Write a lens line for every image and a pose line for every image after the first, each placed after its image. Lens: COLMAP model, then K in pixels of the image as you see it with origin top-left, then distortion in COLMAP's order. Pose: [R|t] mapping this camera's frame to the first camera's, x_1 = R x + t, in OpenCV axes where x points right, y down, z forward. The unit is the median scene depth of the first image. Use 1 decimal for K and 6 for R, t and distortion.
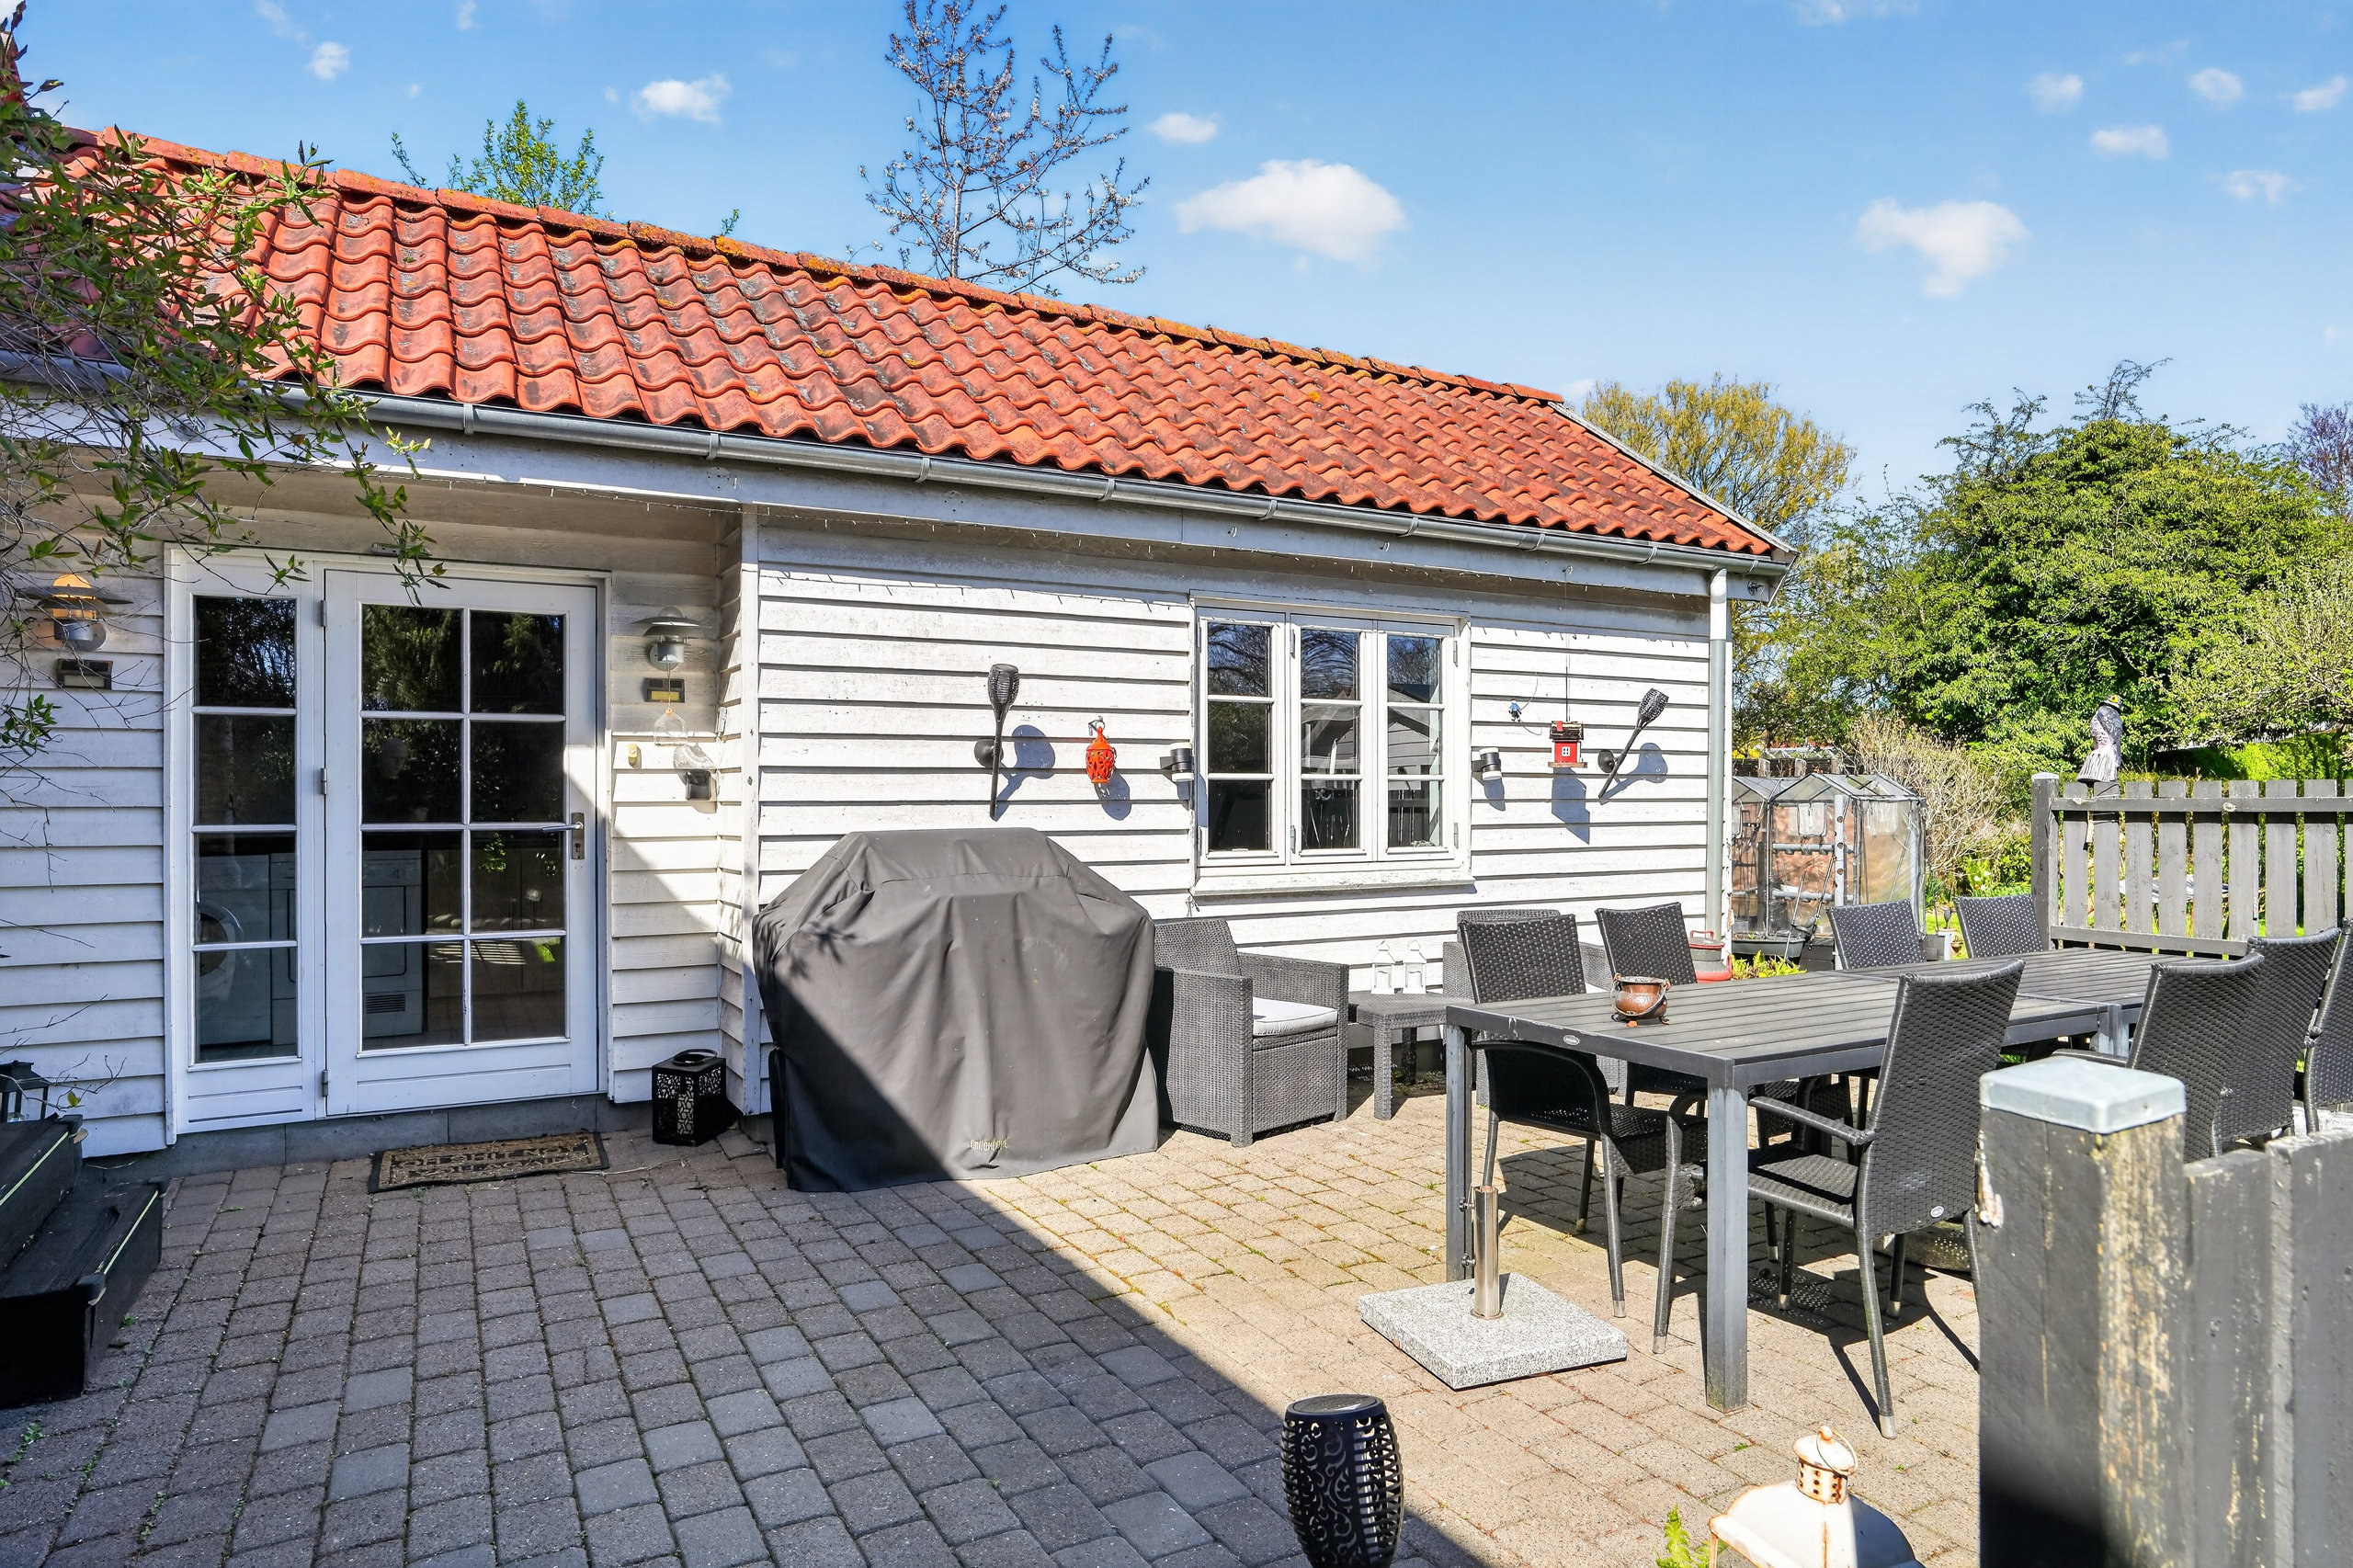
lens RADIAL K [[1414.7, 0, 1175.5], [0, 1414.7, 796.5], [0, 0, 1]] dist [-0.031181, 0.000345]
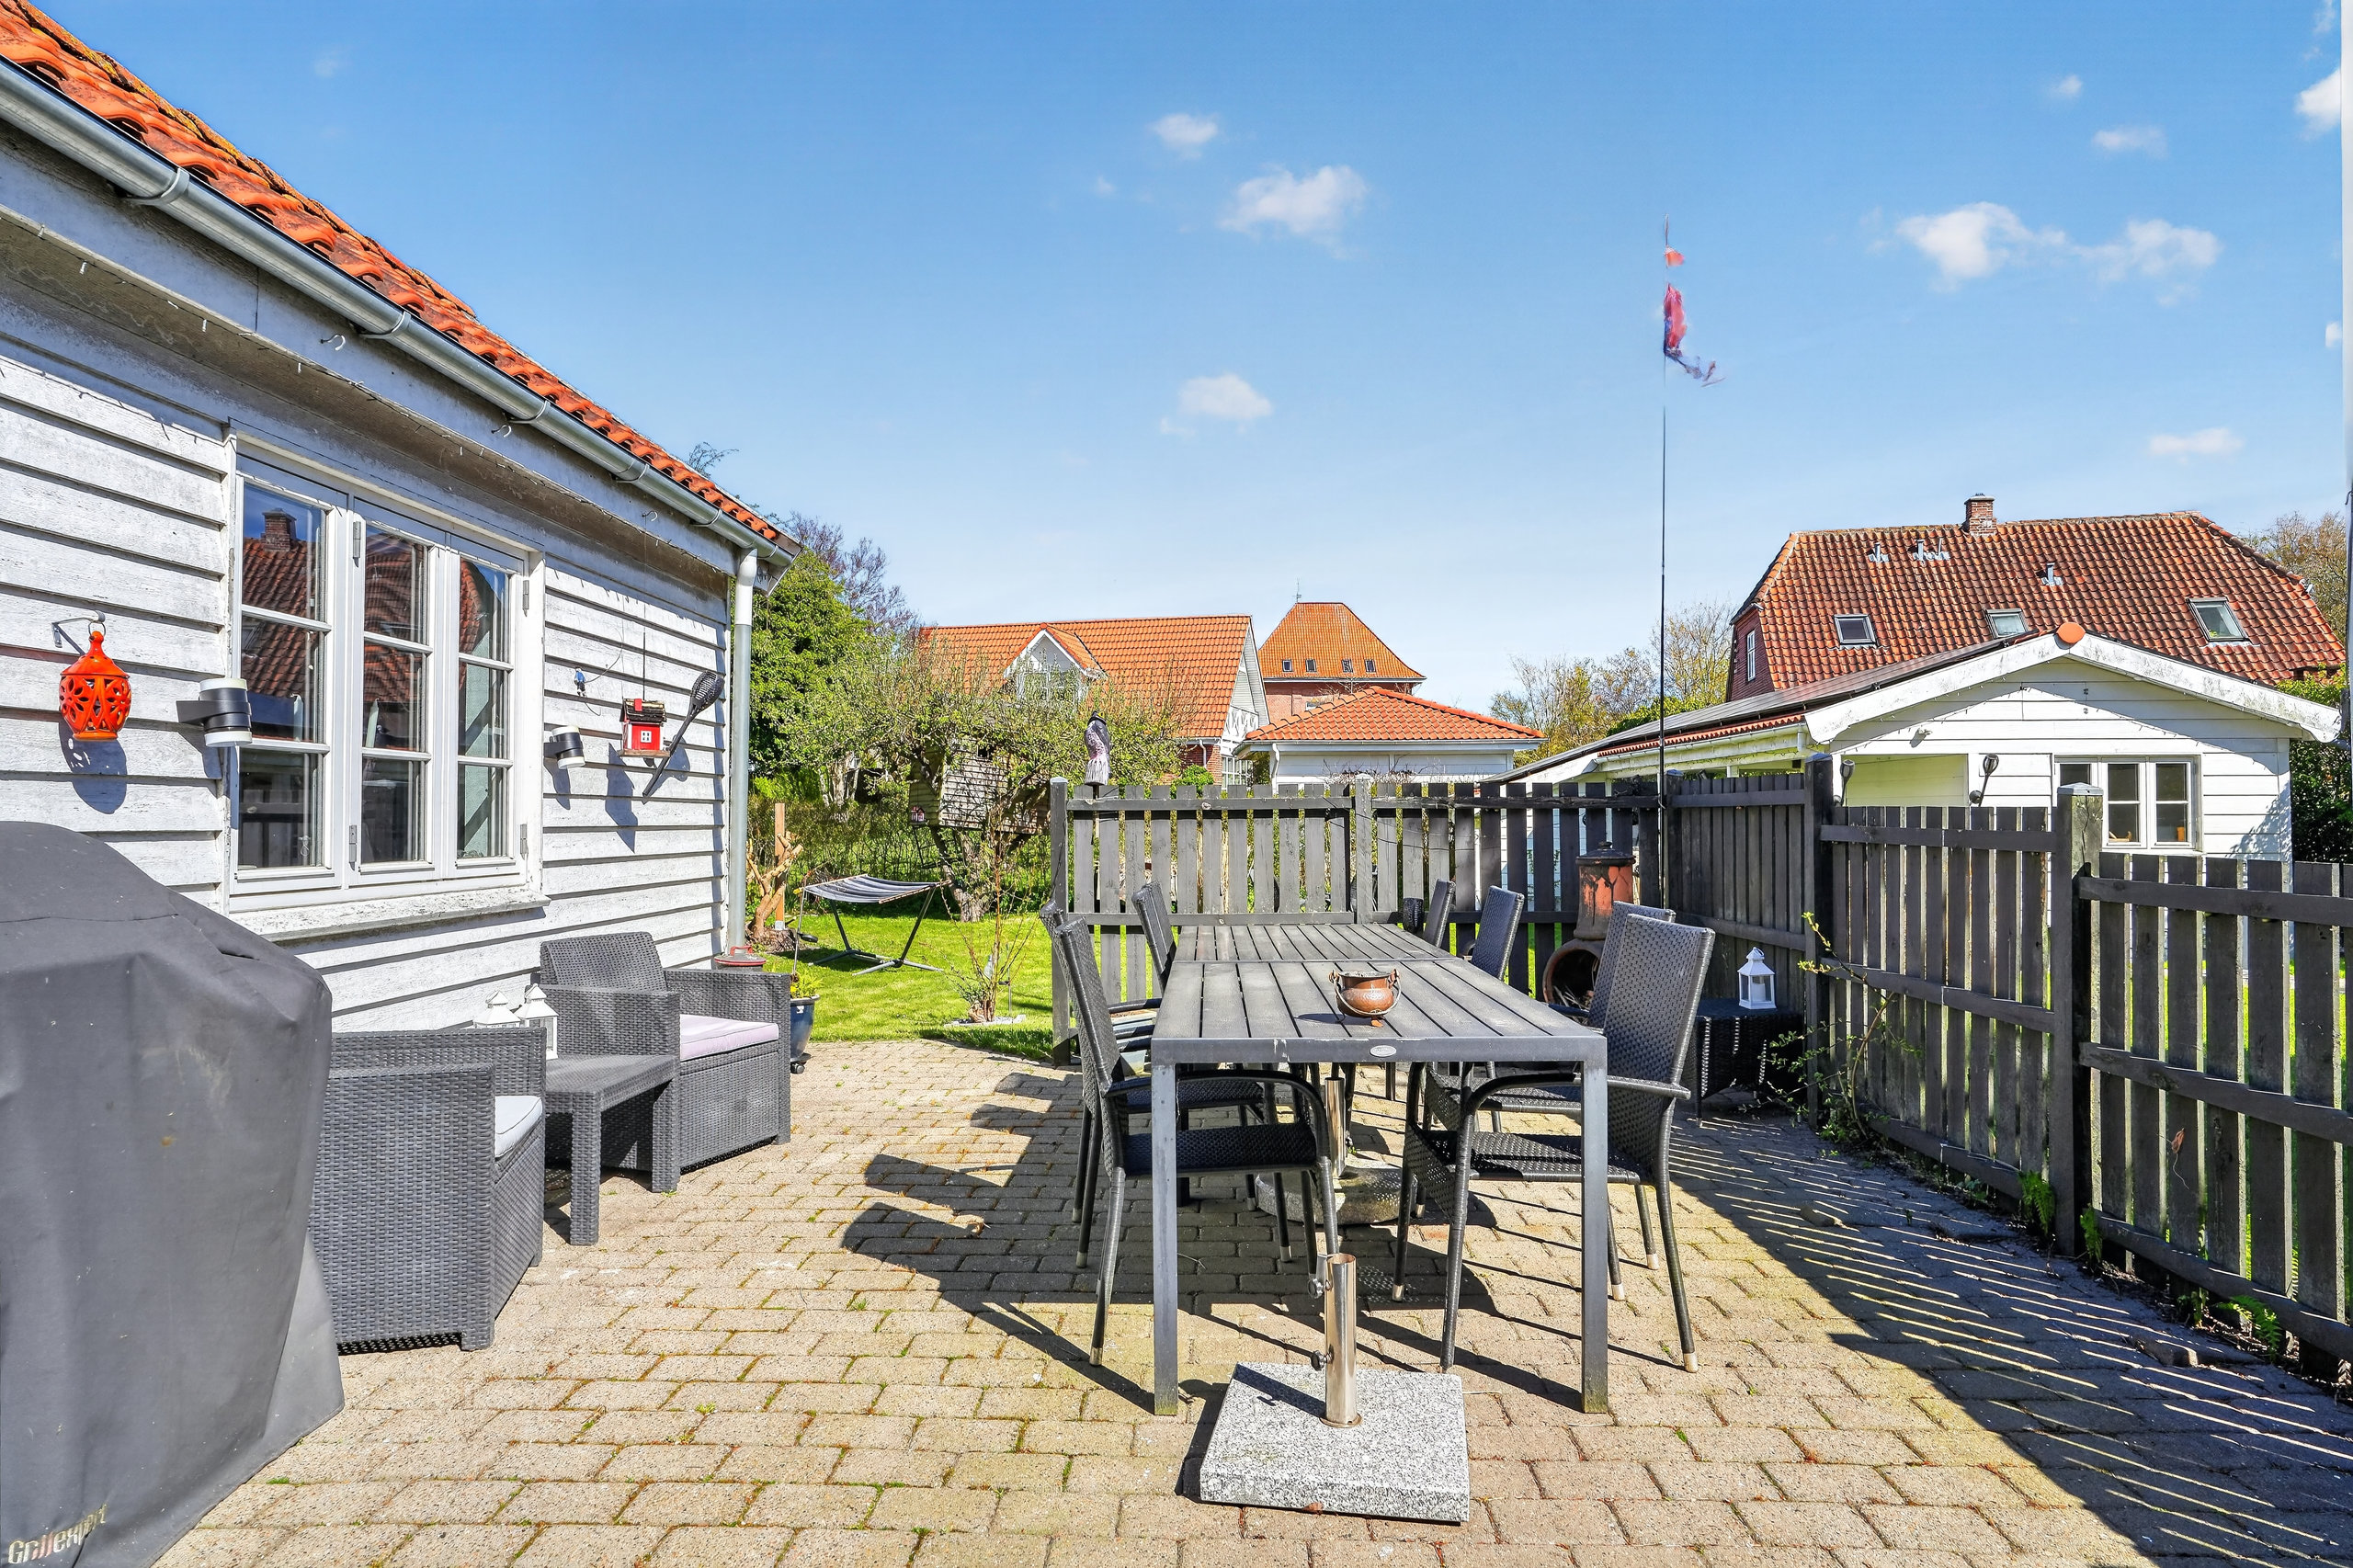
lens RADIAL K [[1332.8, 0, 1175.4], [0, 1332.8, 786.5], [0, 0, 1]] dist [-0.029292, 0.010119]
pose [[0.495563, 0.022917, 0.868269, -0.254702], [0.003198, 0.999597, -0.028209, 0.020770], [-0.868566, 0.016756, 0.495290, 0.385748]]
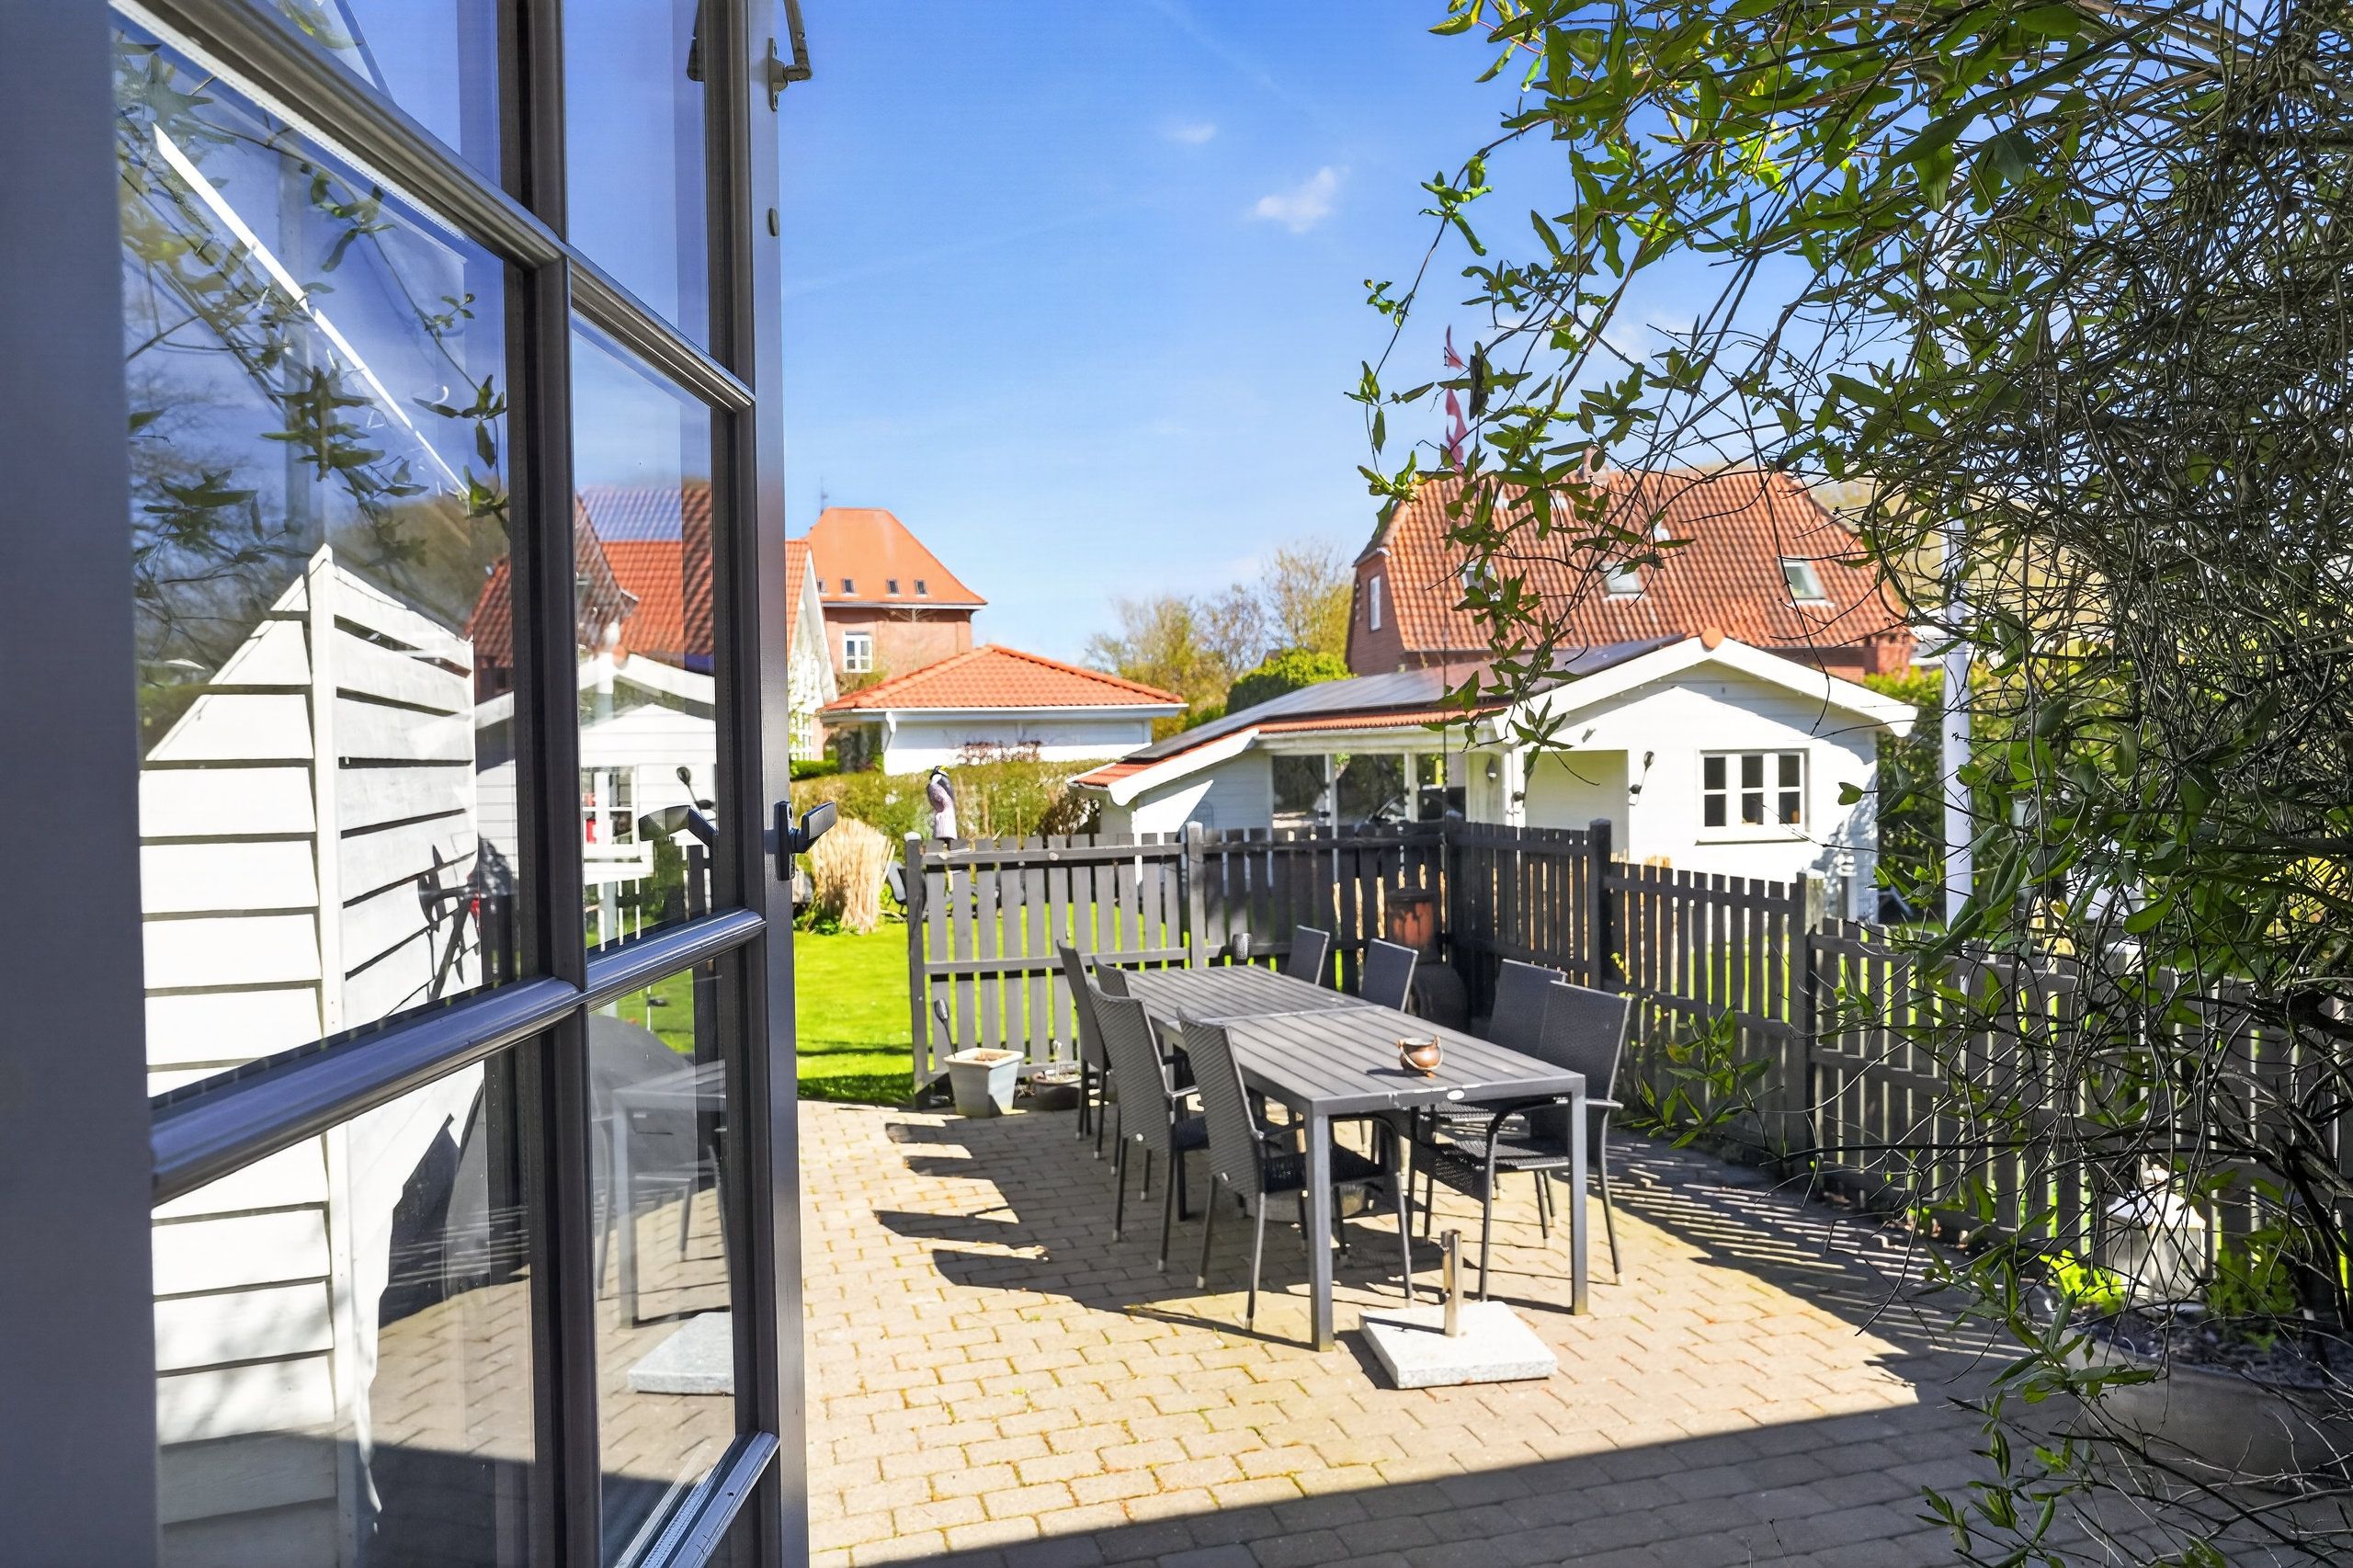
lens RADIAL K [[1637.6, 0, 1172.7], [0, 1637.6, 771.9], [0, 0, 1]] dist [-0.038080, -0.002821]
pose [[0.203582, -0.010954, 0.978997, -0.645128], [0.022543, 0.999725, 0.006498, -0.070282], [-0.978798, 0.020747, 0.203772, 0.508058]]
